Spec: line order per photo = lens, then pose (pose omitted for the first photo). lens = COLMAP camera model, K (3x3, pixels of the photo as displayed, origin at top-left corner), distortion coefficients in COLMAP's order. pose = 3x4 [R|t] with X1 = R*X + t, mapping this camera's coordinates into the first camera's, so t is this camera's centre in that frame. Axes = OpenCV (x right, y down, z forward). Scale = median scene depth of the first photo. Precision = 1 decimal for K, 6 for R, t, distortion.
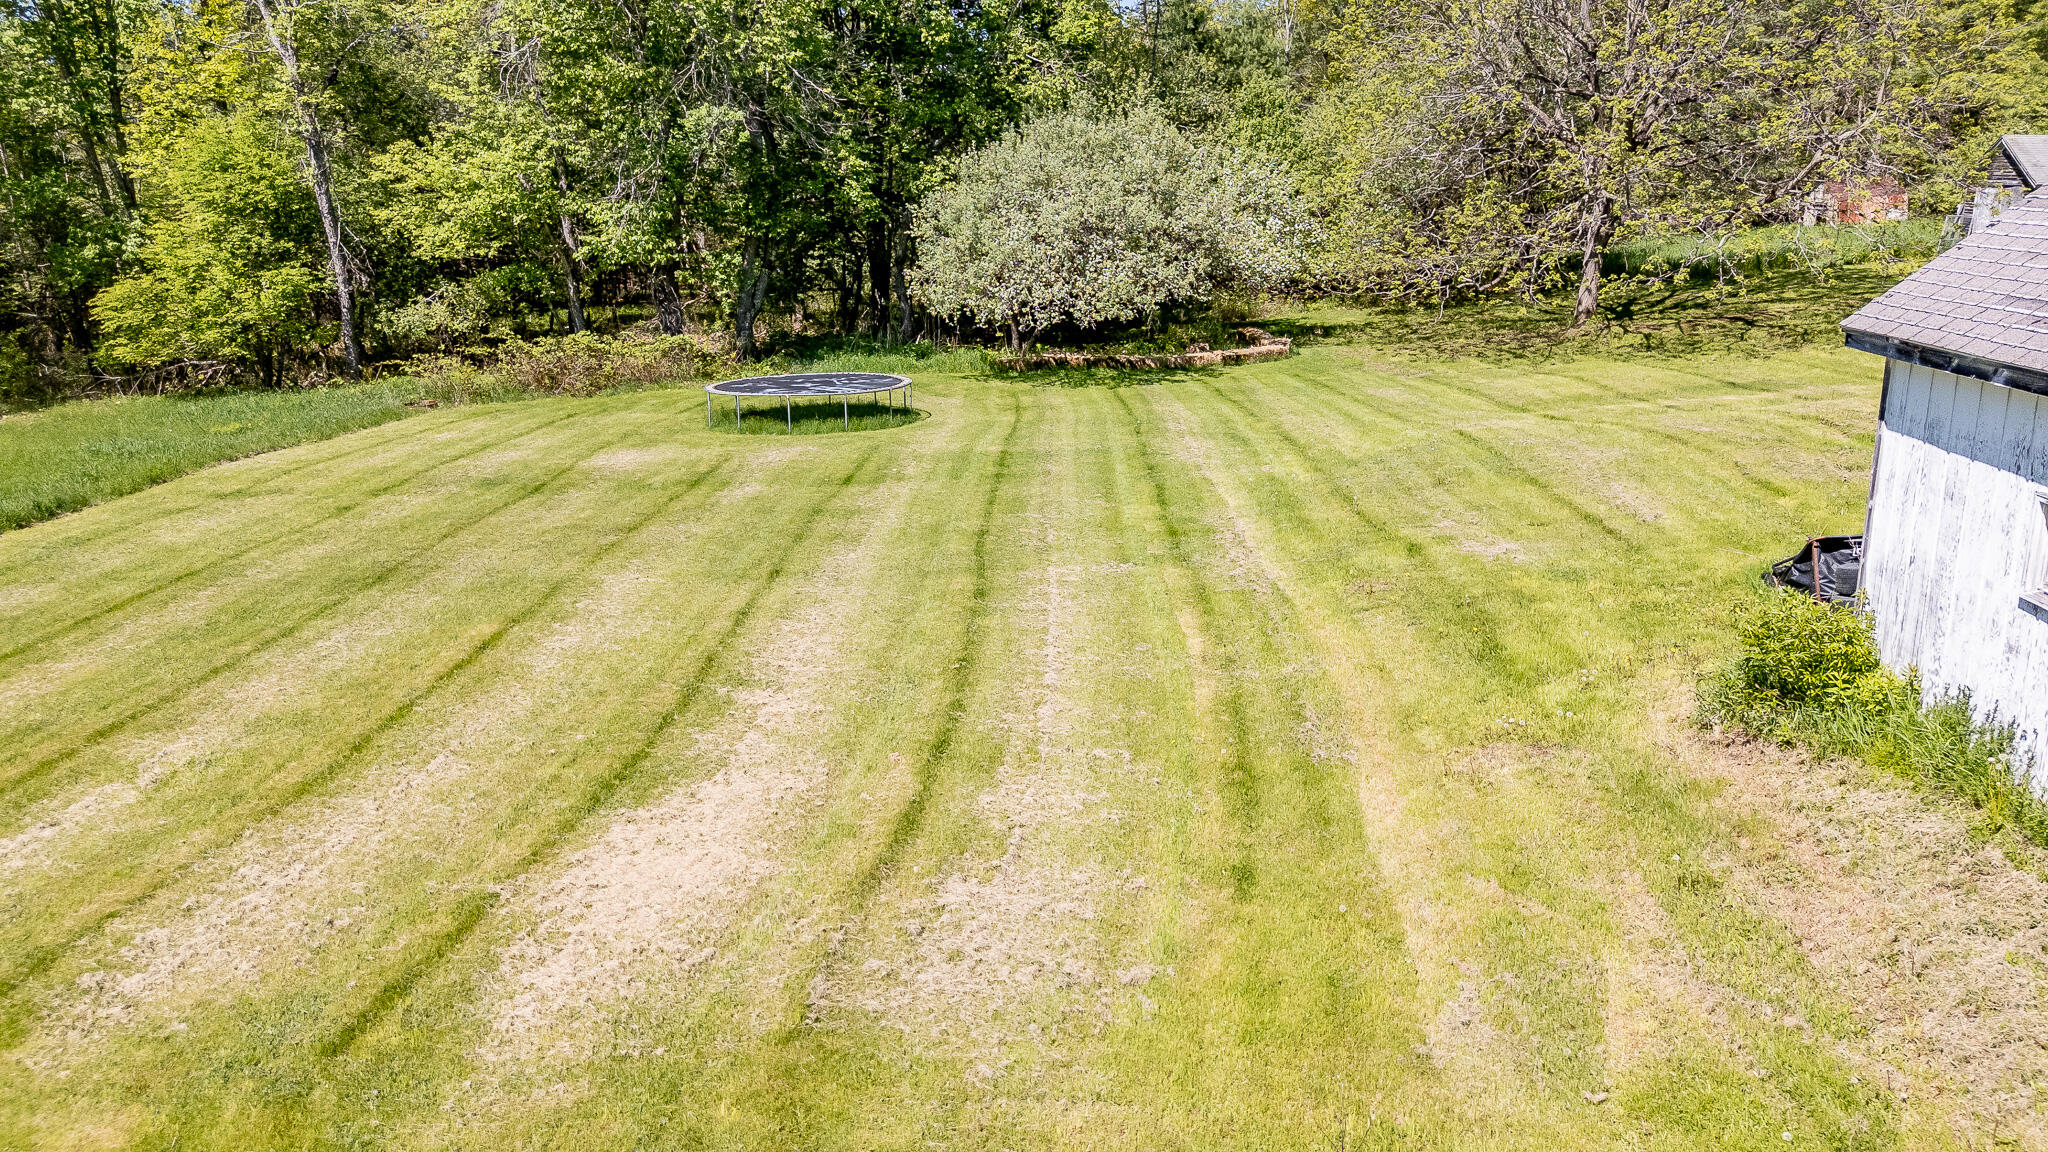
lens RADIAL K [[1502.3, 0, 1031.0], [0, 1502.3, 564.3], [0, 0, 1]] dist [0.108613, -0.125592]
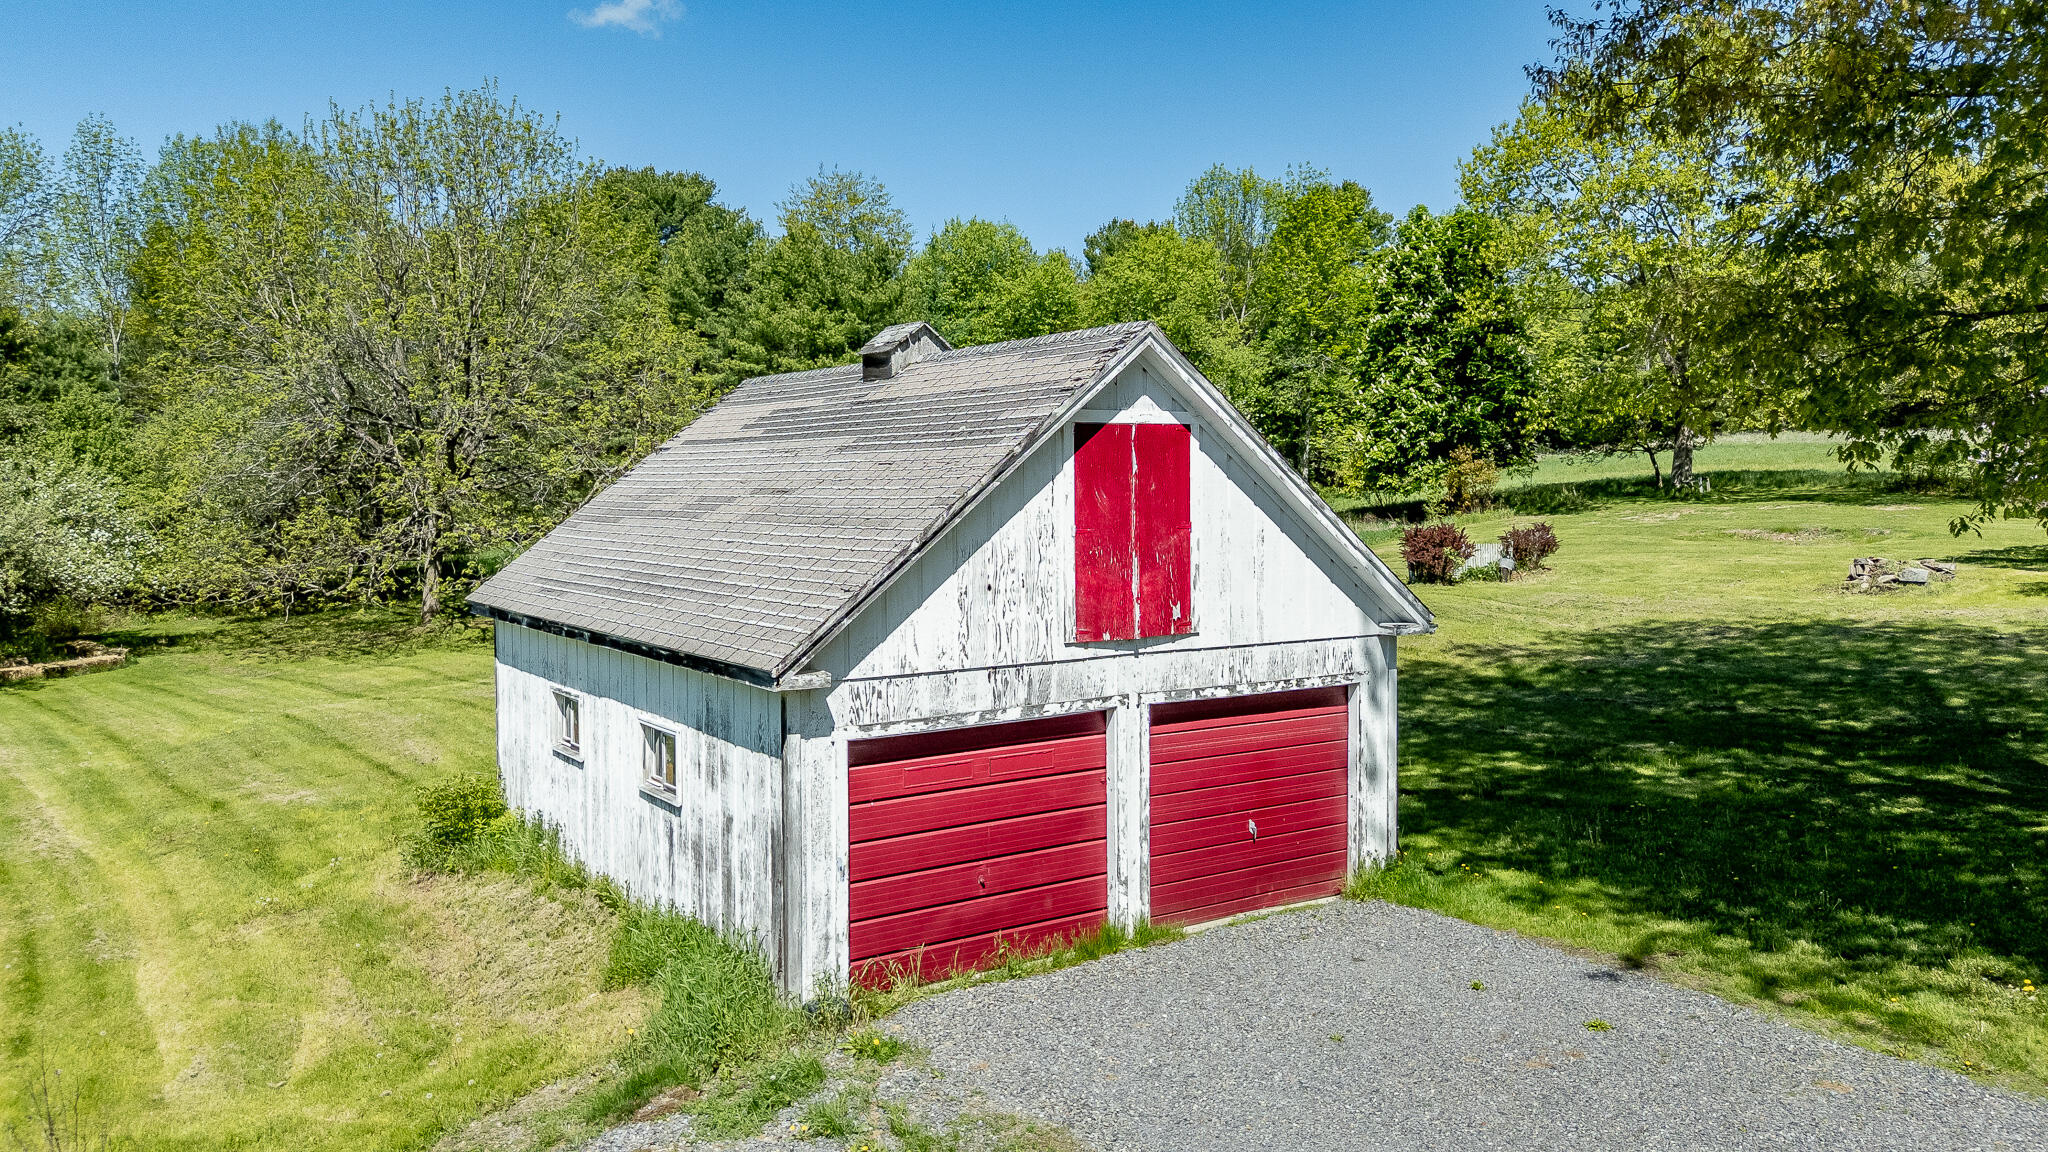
lens RADIAL K [[1469.4, 0, 1024.0], [0, 1469.4, 576.0], [0, 0, 1]] dist [0.045330, -0.053253]
pose [[0.766153, -0.025749, 0.642142, -0.000597], [0.148212, 0.979341, -0.137563, 0.034471], [-0.625334, 0.200568, 0.754142, -0.151167]]
